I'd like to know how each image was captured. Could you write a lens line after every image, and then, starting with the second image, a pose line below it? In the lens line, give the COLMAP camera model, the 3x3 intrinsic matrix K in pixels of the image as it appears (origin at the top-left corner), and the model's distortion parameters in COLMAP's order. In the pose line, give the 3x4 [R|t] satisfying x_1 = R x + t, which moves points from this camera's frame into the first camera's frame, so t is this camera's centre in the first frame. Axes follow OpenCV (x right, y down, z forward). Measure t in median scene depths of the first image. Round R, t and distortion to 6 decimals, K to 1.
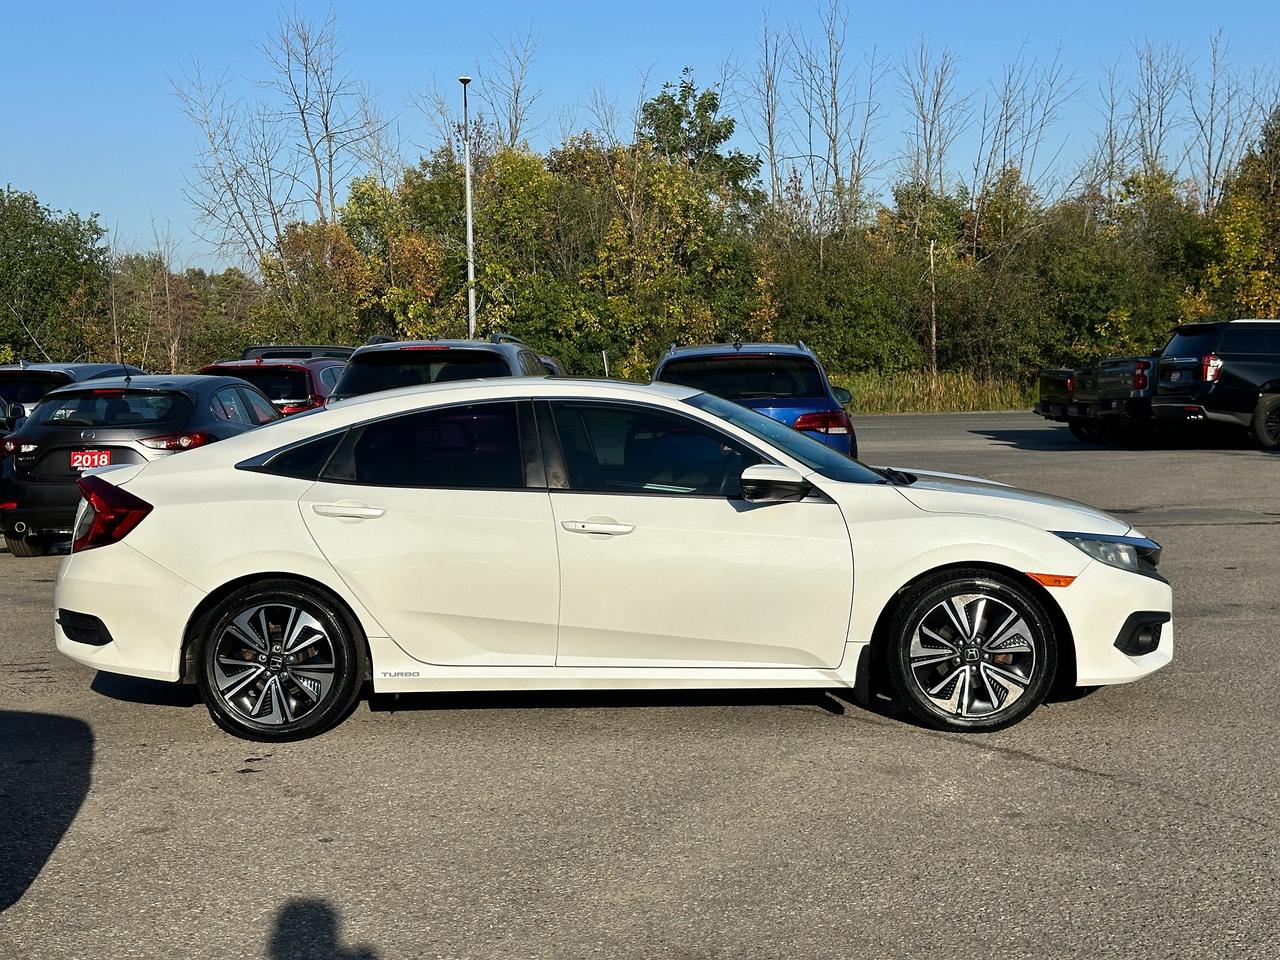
lens RADIAL K [[1779.0, 0, 638.8], [0, 1779.0, 479.6], [0, 0, 1]] dist [0.127348, 0.000000]
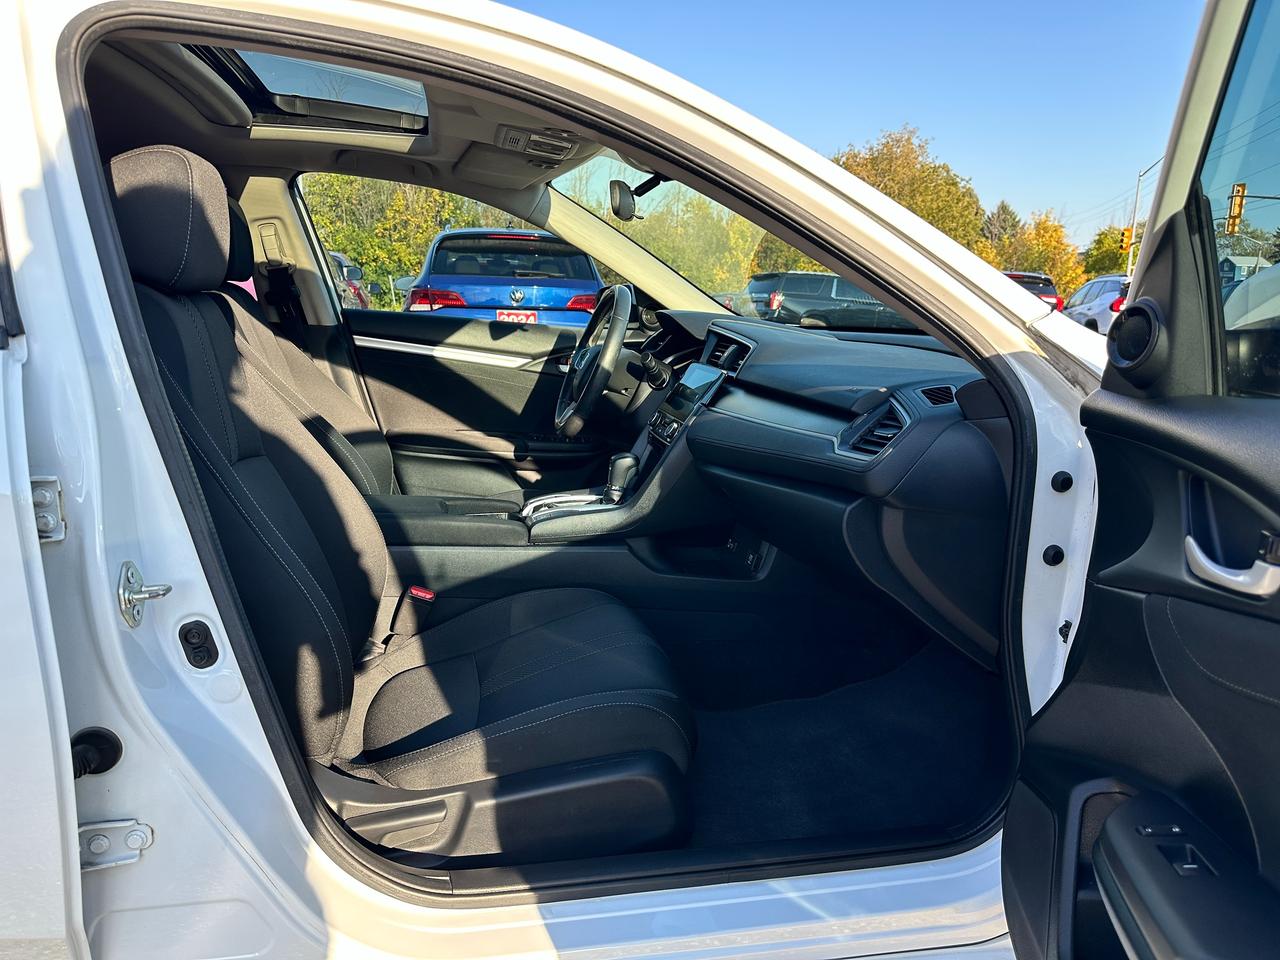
lens RADIAL K [[905.4, 0, 638.1], [0, 905.4, 489.1], [0, 0, 1]] dist [0.034217, -0.046485]
pose [[0.970086, 0.006267, 0.242681, -0.000326], [-0.039814, 0.990238, 0.133577, 0.000881], [-0.239475, -0.139244, 0.960866, 0.117650]]
